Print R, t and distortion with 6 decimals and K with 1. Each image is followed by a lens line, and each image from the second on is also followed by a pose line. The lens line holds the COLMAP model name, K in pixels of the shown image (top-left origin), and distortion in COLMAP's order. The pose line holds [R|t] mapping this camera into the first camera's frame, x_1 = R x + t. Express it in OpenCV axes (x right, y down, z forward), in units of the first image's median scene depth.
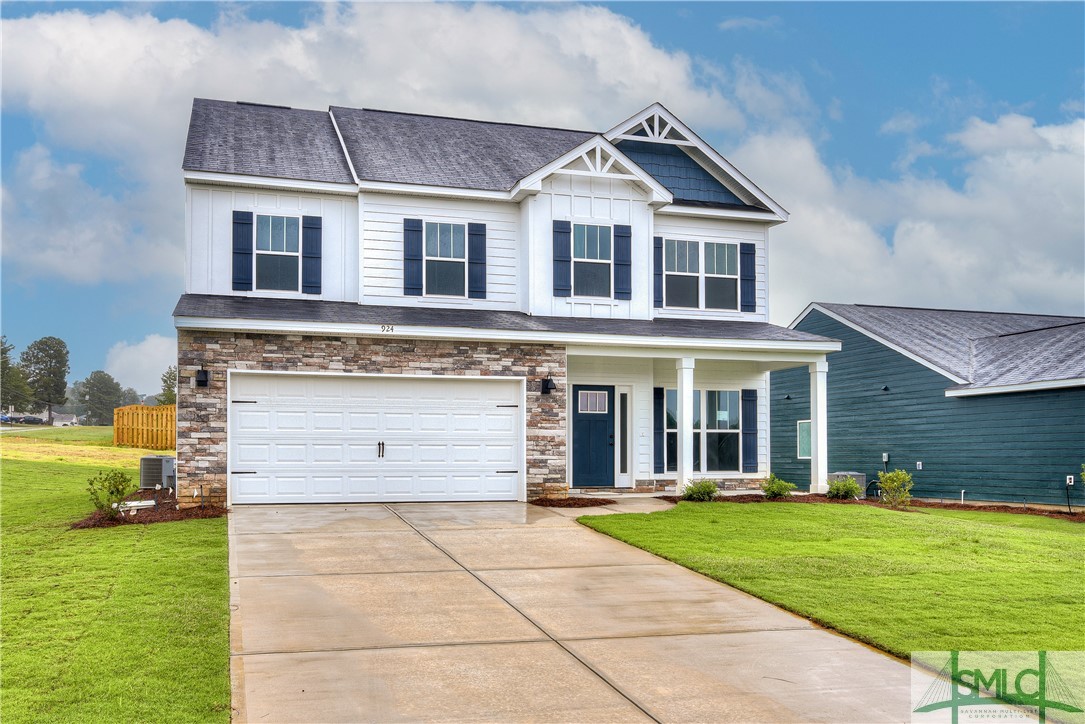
lens RADIAL K [[1001.8, 0, 540.2], [0, 1001.8, 434.4], [0, 0, 1]] dist [-0.002746, -0.000430]
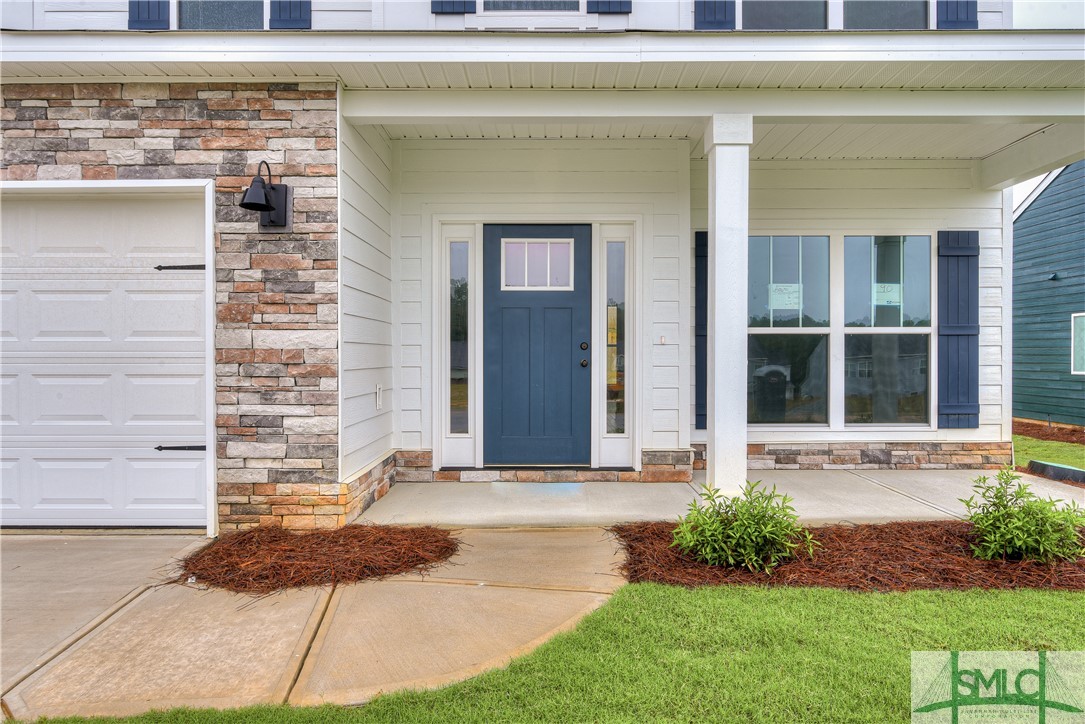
lens RADIAL K [[777.5, 0, 570.7], [0, 777.5, 364.6], [0, 0, 1]] dist [-0.003218, -0.000076]
pose [[0.952776, 0.002758, -0.303661, 0.170117], [0.007900, 0.999395, 0.033866, -0.001211], [0.303571, -0.034666, 0.952178, 0.709193]]
